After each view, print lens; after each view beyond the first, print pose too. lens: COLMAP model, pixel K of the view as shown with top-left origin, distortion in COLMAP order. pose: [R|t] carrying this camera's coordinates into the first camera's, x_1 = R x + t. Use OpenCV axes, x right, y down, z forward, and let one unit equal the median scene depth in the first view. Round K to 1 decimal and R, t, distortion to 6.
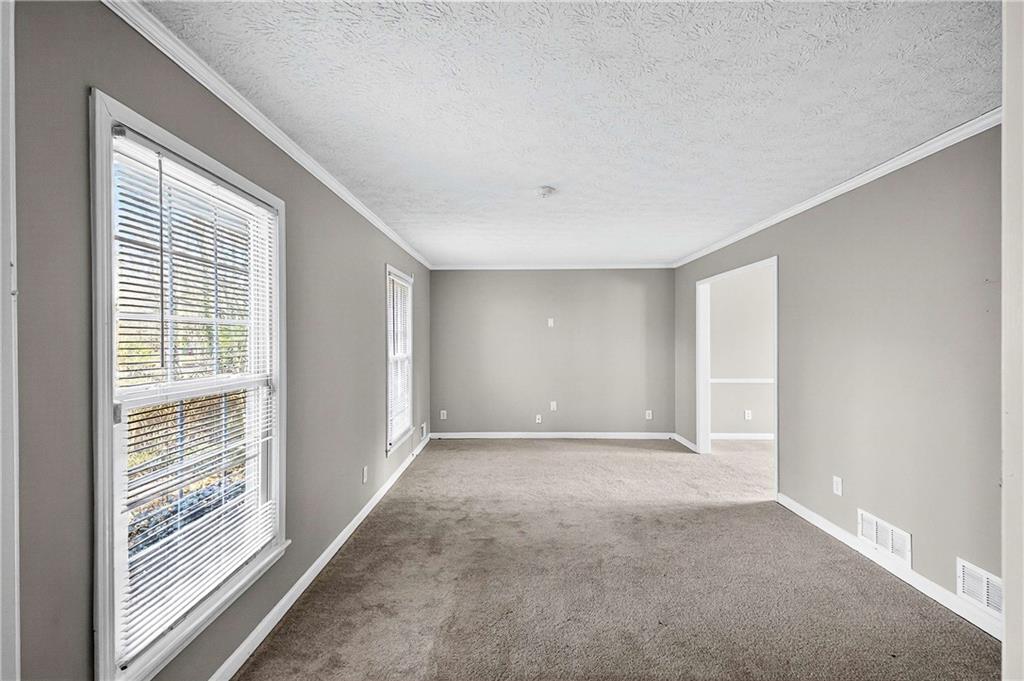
lens RADIAL K [[449.1, 0, 503.1], [0, 449.1, 334.6], [0, 0, 1]] dist [0.020812, -0.008445]
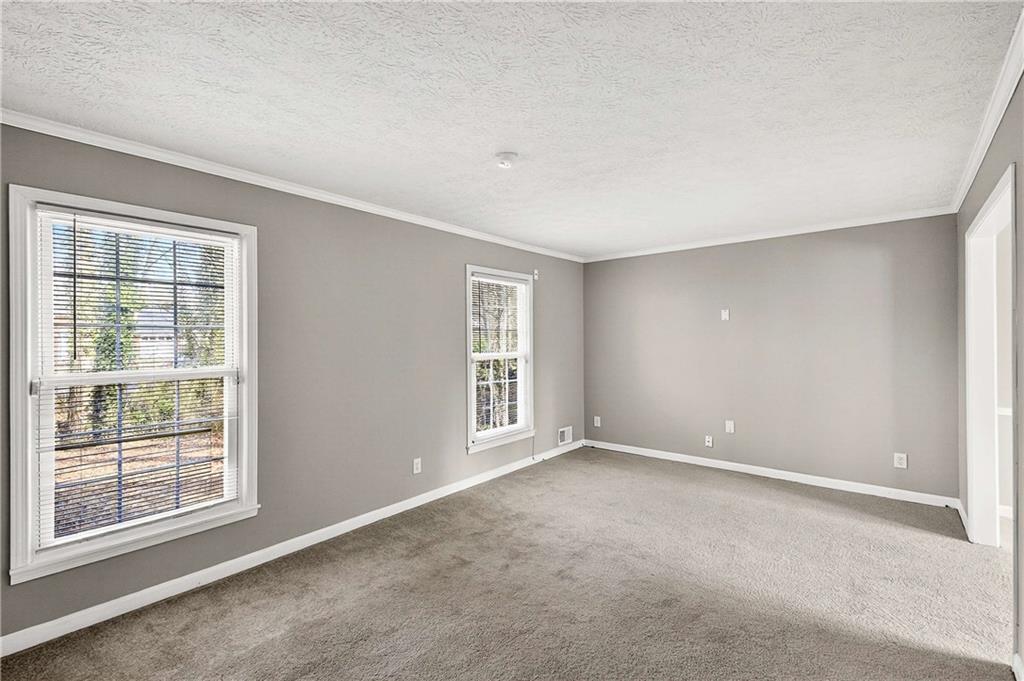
lens RADIAL K [[449.1, 0, 514.8], [0, 449.1, 333.3], [0, 0, 1]] dist [0.020812, -0.008445]
pose [[0.782028, -0.006826, -0.623206, 0.592310], [0.006145, 0.999976, -0.003242, 0.000457], [0.623213, -0.001294, 0.782051, 0.340769]]
